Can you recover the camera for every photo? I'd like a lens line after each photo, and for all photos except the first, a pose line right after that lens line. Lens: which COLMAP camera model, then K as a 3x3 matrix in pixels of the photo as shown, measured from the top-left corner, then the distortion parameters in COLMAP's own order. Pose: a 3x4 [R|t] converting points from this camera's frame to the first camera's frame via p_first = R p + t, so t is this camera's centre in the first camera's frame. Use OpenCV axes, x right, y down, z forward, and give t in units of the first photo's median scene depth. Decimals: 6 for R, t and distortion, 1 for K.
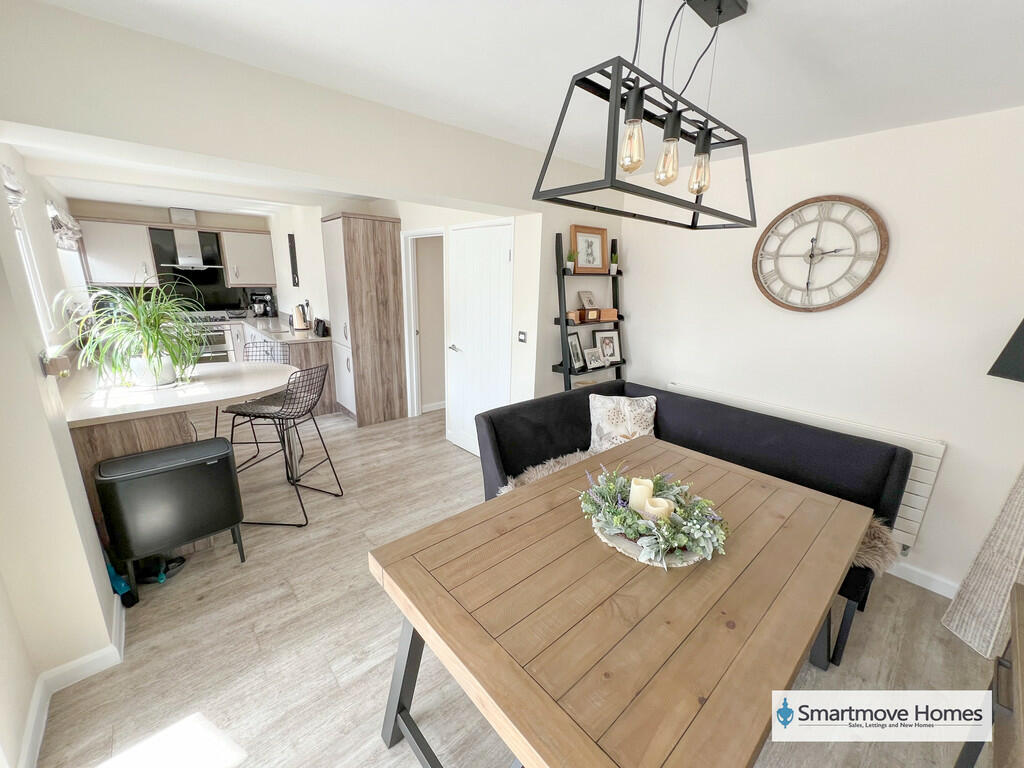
lens RADIAL K [[412.5, 0, 513.2], [0, 412.5, 385.7], [0, 0, 1]] dist [-0.001377, -0.000831]
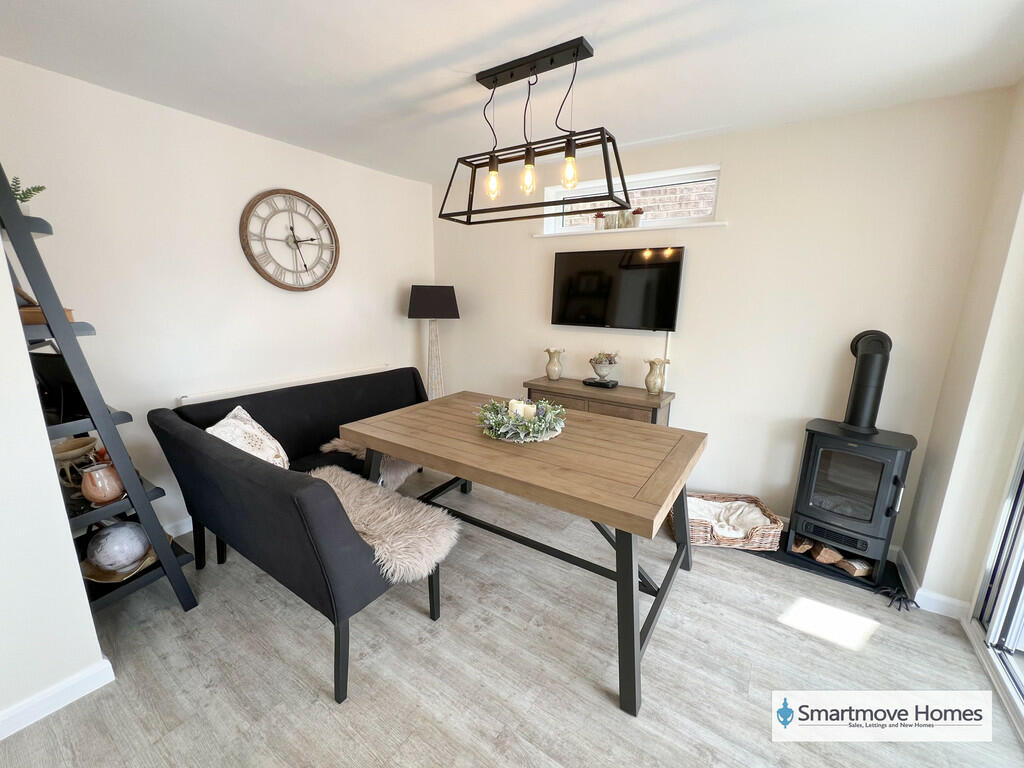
lens RADIAL K [[411.4, 0, 509.7], [0, 411.4, 384.8], [0, 0, 1]] dist [-0.001935, 0.000133]
pose [[-0.244897, -0.233783, 0.940942, -0.333074], [0.227866, 0.929432, 0.290230, -0.078726], [-0.942392, 0.285485, -0.174344, 0.418188]]
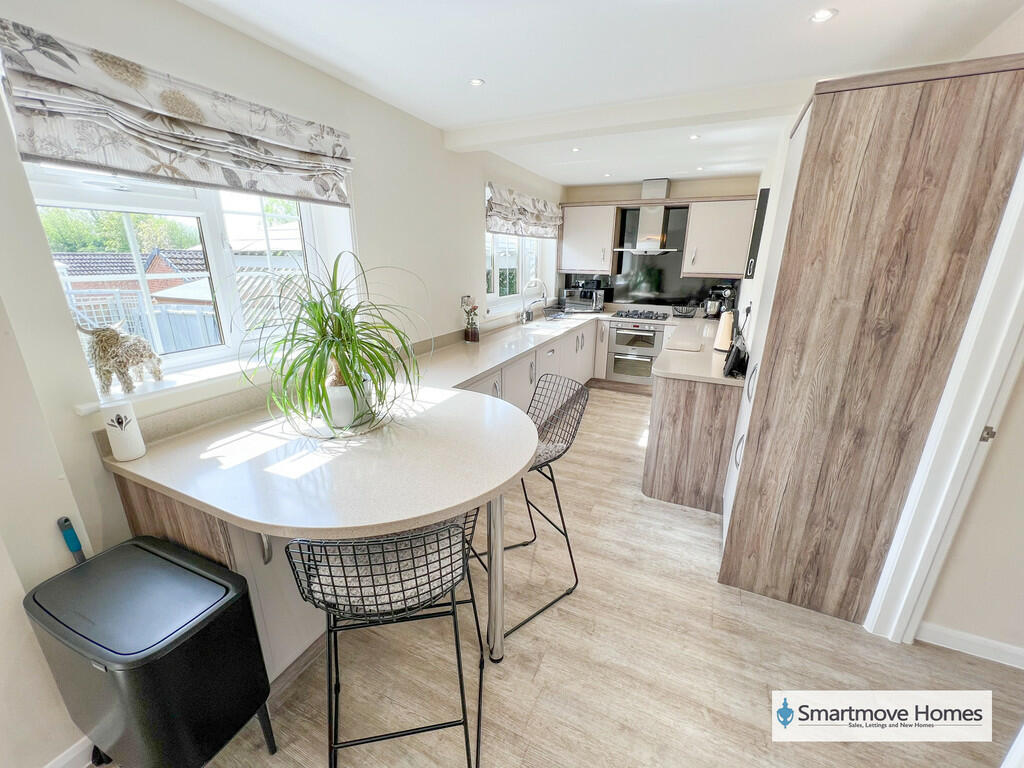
lens RADIAL K [[412.5, 0, 509.9], [0, 412.5, 386.1], [0, 0, 1]] dist [-0.001377, -0.000831]
pose [[0.395948, 0.256729, -0.881655, -0.115530], [-0.234847, 0.956503, 0.173056, -0.142030], [0.887734, 0.138533, 0.439018, 0.564947]]
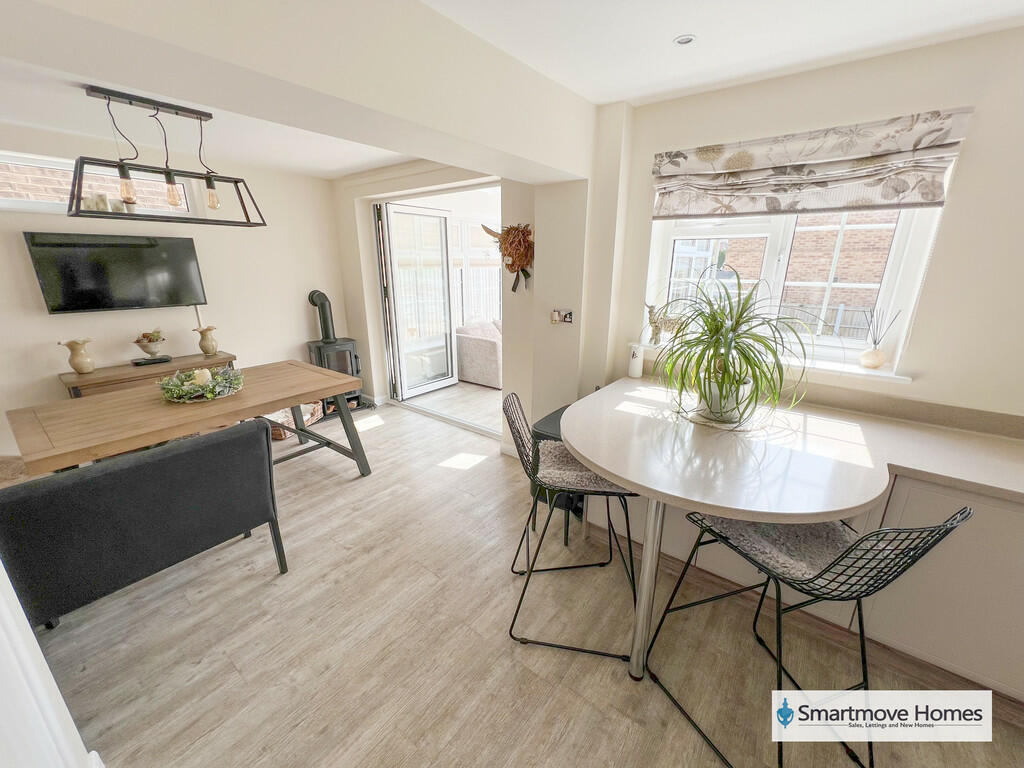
lens RADIAL K [[411.4, 0, 511.9], [0, 411.4, 386.5], [0, 0, 1]] dist [-0.001935, 0.000133]
pose [[-0.982329, 0.027908, -0.185071, -0.223629], [-0.073248, 0.852627, 0.517361, -0.242871], [0.172235, 0.521775, -0.835516, 0.921698]]
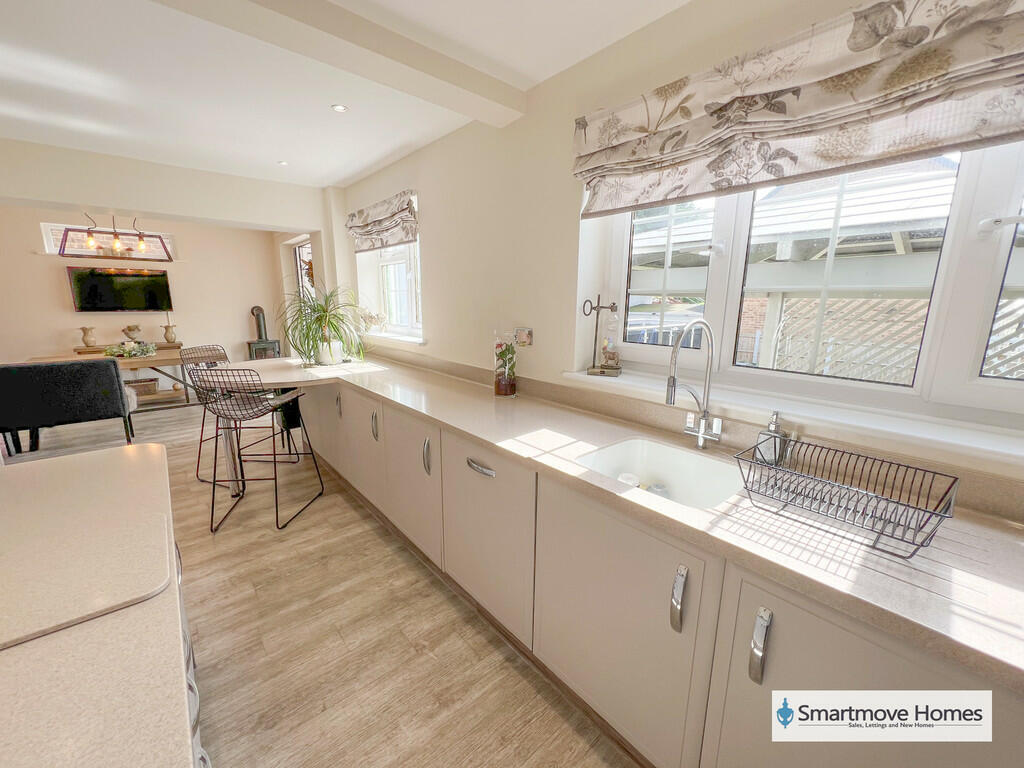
lens RADIAL K [[412.5, 0, 509.9], [0, 412.5, 387.9], [0, 0, 1]] dist [-0.001377, -0.000831]
pose [[-0.999416, -0.033468, 0.006963, -0.860364], [-0.026672, 0.890843, 0.453527, -0.314993], [-0.021381, 0.453077, -0.891215, 1.288829]]
